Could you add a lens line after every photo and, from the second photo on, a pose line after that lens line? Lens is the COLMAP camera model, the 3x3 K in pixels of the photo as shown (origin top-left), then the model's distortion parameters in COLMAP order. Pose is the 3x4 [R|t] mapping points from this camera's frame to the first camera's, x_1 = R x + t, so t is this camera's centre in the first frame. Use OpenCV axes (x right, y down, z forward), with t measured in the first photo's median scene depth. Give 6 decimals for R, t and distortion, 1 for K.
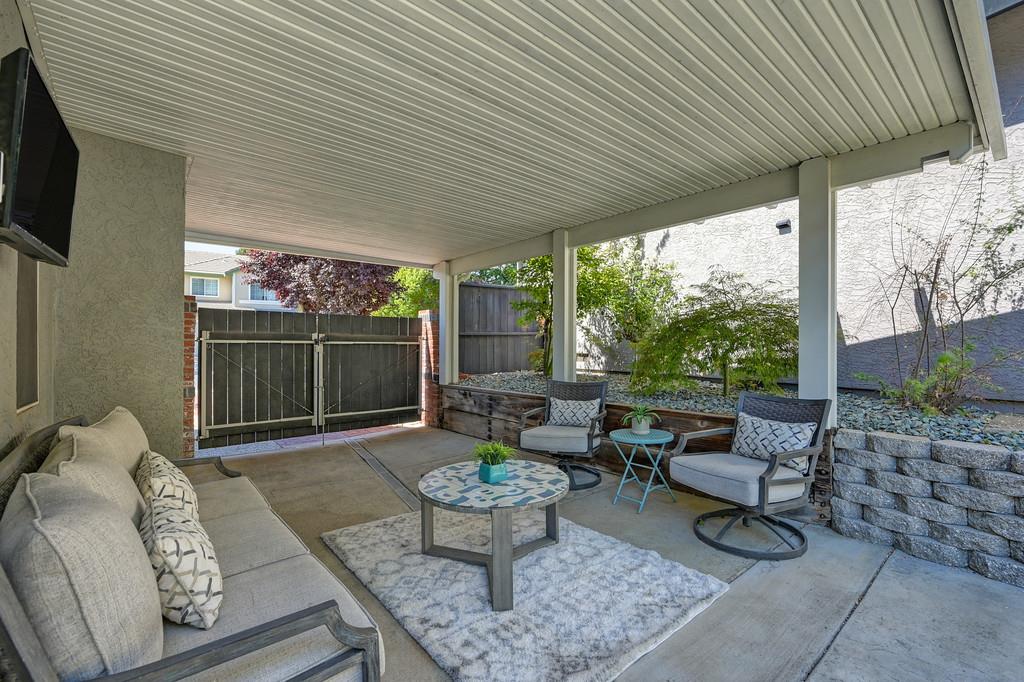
lens RADIAL K [[467.1, 0, 516.1], [0, 467.1, 341.4], [0, 0, 1]] dist [0.000181, 0.000144]
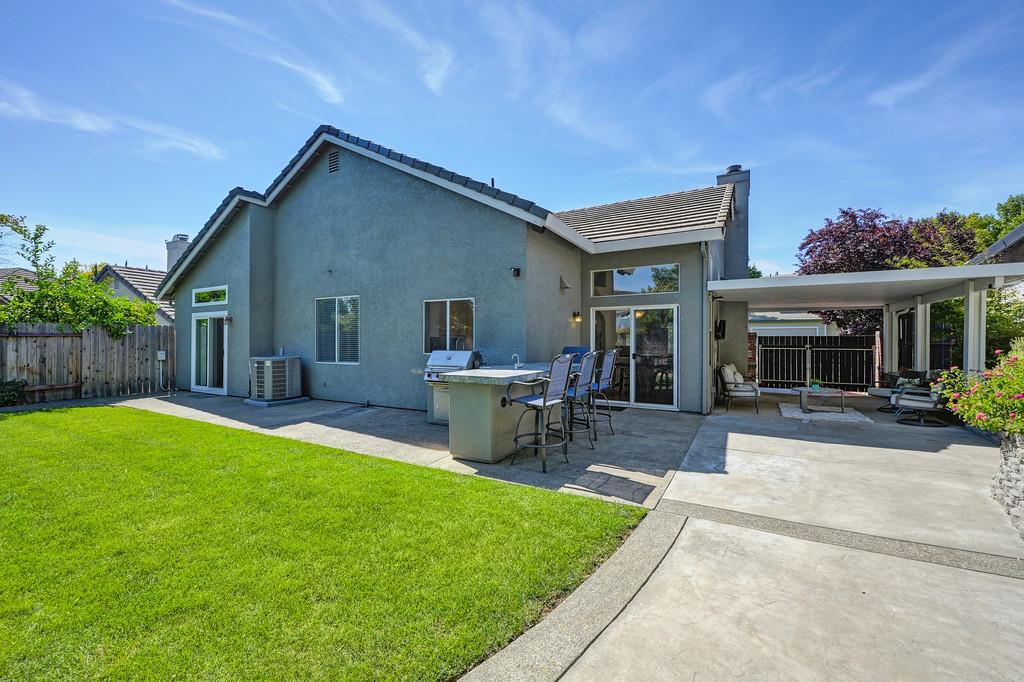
lens RADIAL K [[406.8, 0, 515.4], [0, 406.8, 340.2], [0, 0, 1]] dist [-0.005220, 0.000533]
pose [[0.350224, -0.002872, -0.936662, 0.863854], [-0.001675, 0.999992, -0.003692, -0.027647], [0.936664, 0.002862, 0.350216, -0.953208]]
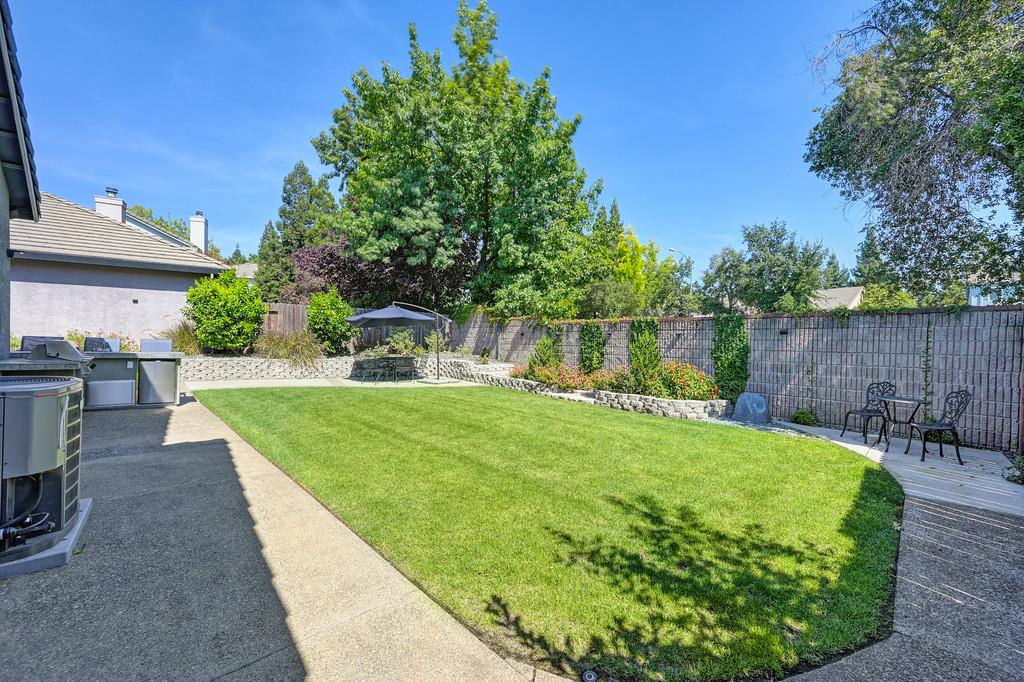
lens RADIAL K [[406.8, 0, 522.5], [0, 406.8, 348.7], [0, 0, 1]] dist [-0.005220, 0.000533]
pose [[-0.077299, -0.022515, 0.996754, -1.222156], [-0.017963, 0.999614, 0.021187, -0.024076], [-0.996846, -0.016267, -0.077673, -1.739979]]
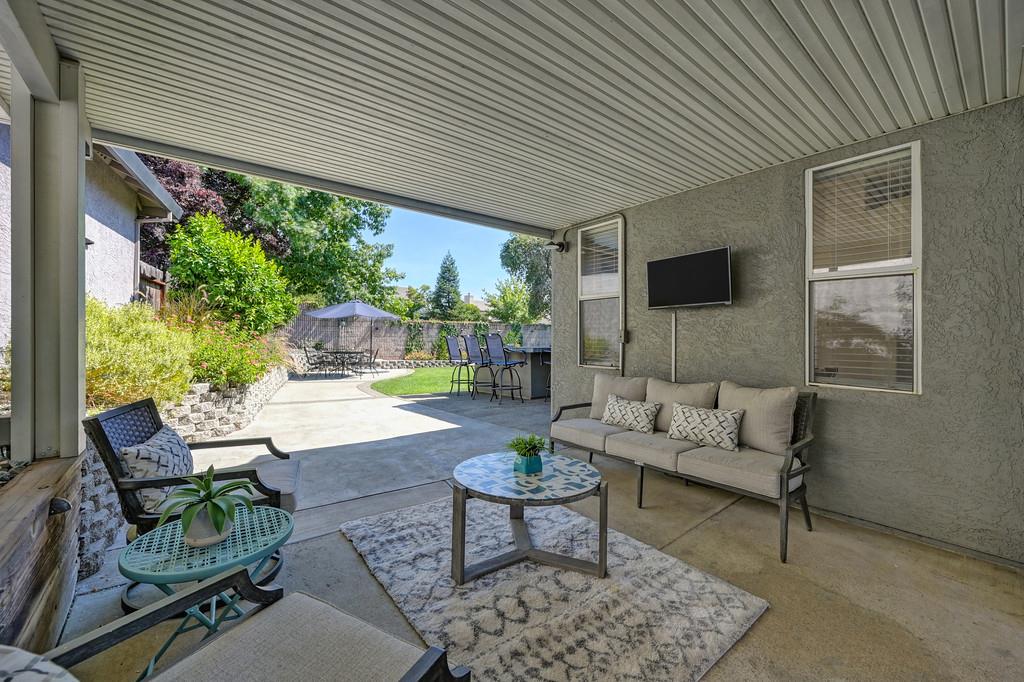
lens RADIAL K [[406.8, 0, 528.5], [0, 406.8, 337.1], [0, 0, 1]] dist [-0.005220, 0.000533]
pose [[-0.999756, -0.008787, -0.020245, 0.003861], [-0.008703, 0.999953, -0.004197, 0.001494], [0.020281, -0.004020, -0.999786, 0.744847]]
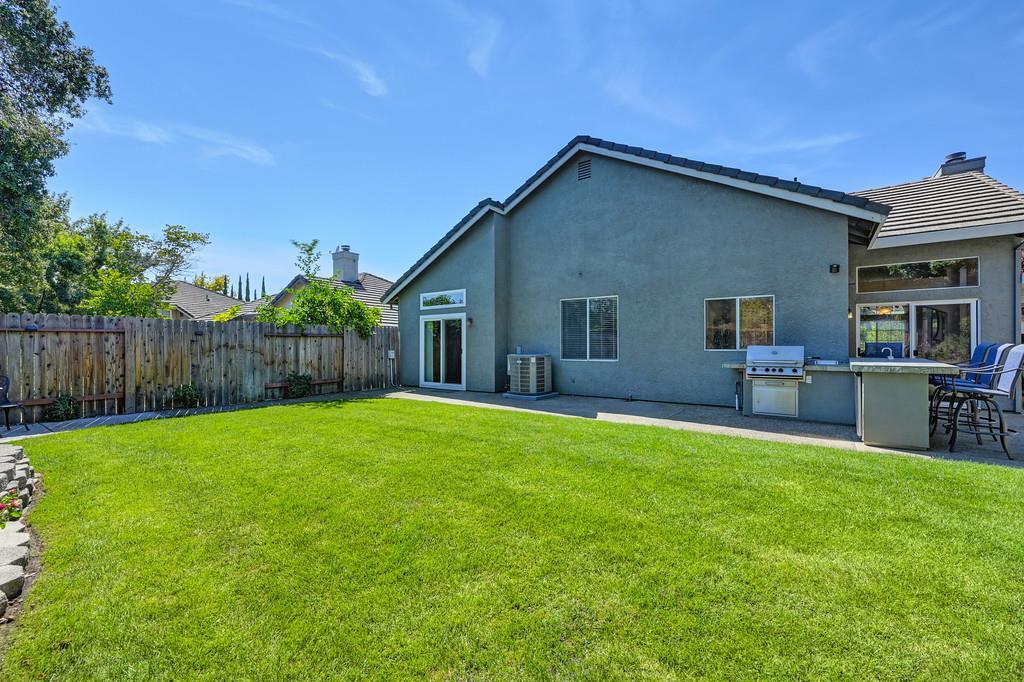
lens RADIAL K [[406.8, 0, 519.1], [0, 406.8, 345.4], [0, 0, 1]] dist [-0.005220, 0.000533]
pose [[0.238690, -0.002318, -0.971093, 0.710961], [0.000881, 0.999997, -0.002171, -0.003325], [0.971095, -0.000337, 0.238692, -1.658630]]
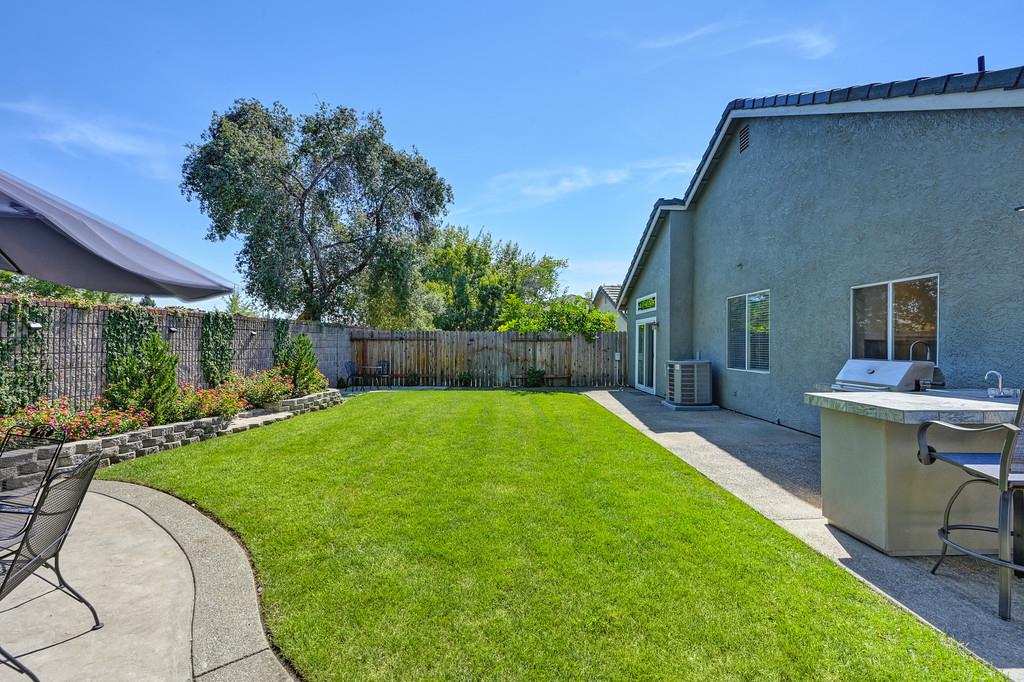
lens RADIAL K [[432.4, 0, 523.0], [0, 432.4, 345.0], [0, 0, 1]] dist [-0.002007, 0.000209]
pose [[-0.621995, -0.001893, -0.783019, 0.755313], [-0.006702, 0.999973, 0.002906, -0.027919], [0.782993, 0.007055, -0.621991, -0.755117]]
